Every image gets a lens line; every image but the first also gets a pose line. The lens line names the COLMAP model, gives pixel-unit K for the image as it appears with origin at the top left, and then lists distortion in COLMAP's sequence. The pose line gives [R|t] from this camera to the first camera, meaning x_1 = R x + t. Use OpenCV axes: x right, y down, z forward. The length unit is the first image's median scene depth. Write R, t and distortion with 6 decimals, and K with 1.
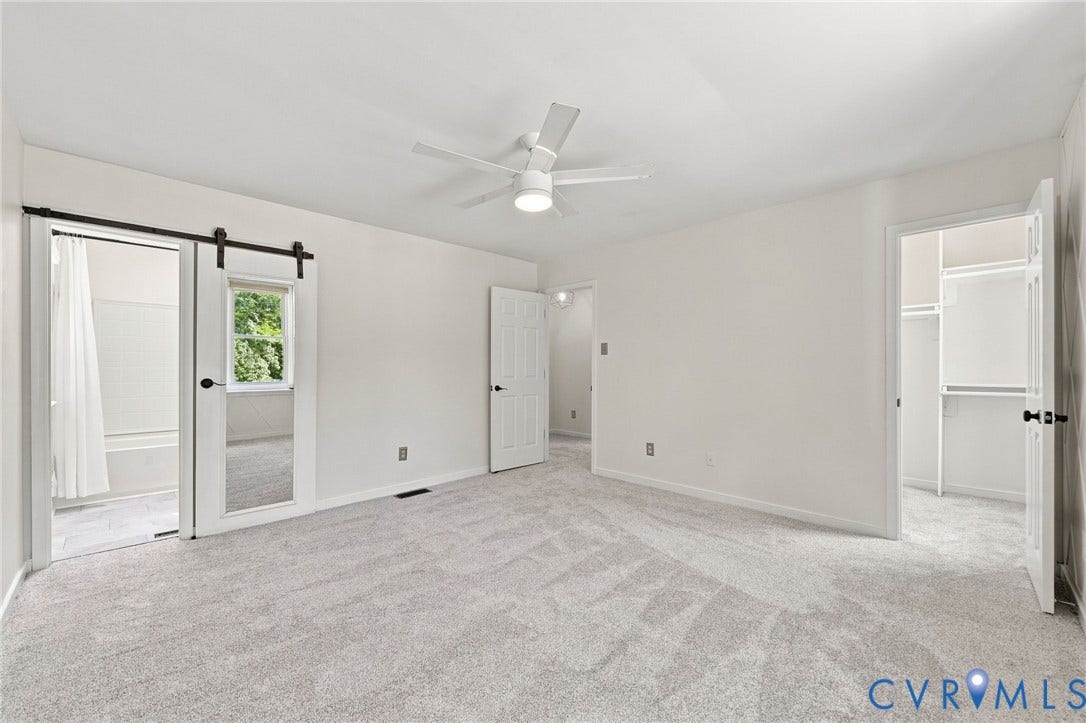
lens RADIAL K [[432.6, 0, 544.1], [0, 432.6, 365.5], [0, 0, 1]] dist [0.001437, -0.001160]
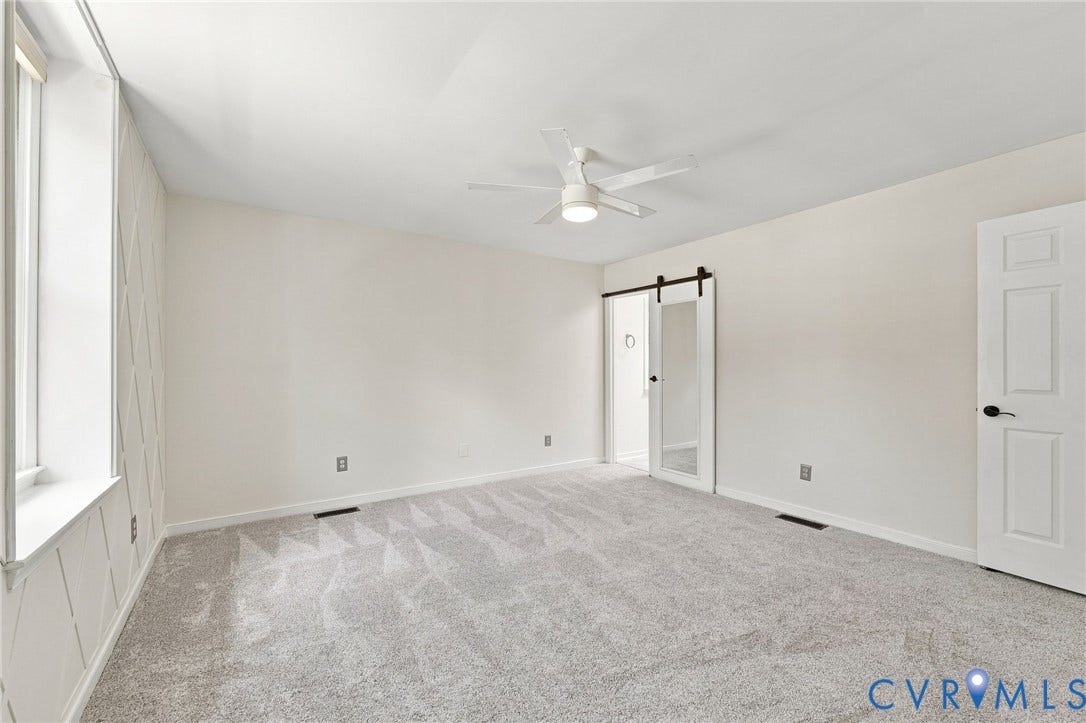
lens RADIAL K [[432.6, 0, 544.7], [0, 432.6, 364.3], [0, 0, 1]] dist [0.001437, -0.001160]
pose [[-0.179497, -0.007571, -0.983729, 0.716642], [-0.003232, 0.999970, -0.007106, 0.001345], [0.983753, 0.001904, -0.179516, 0.786803]]
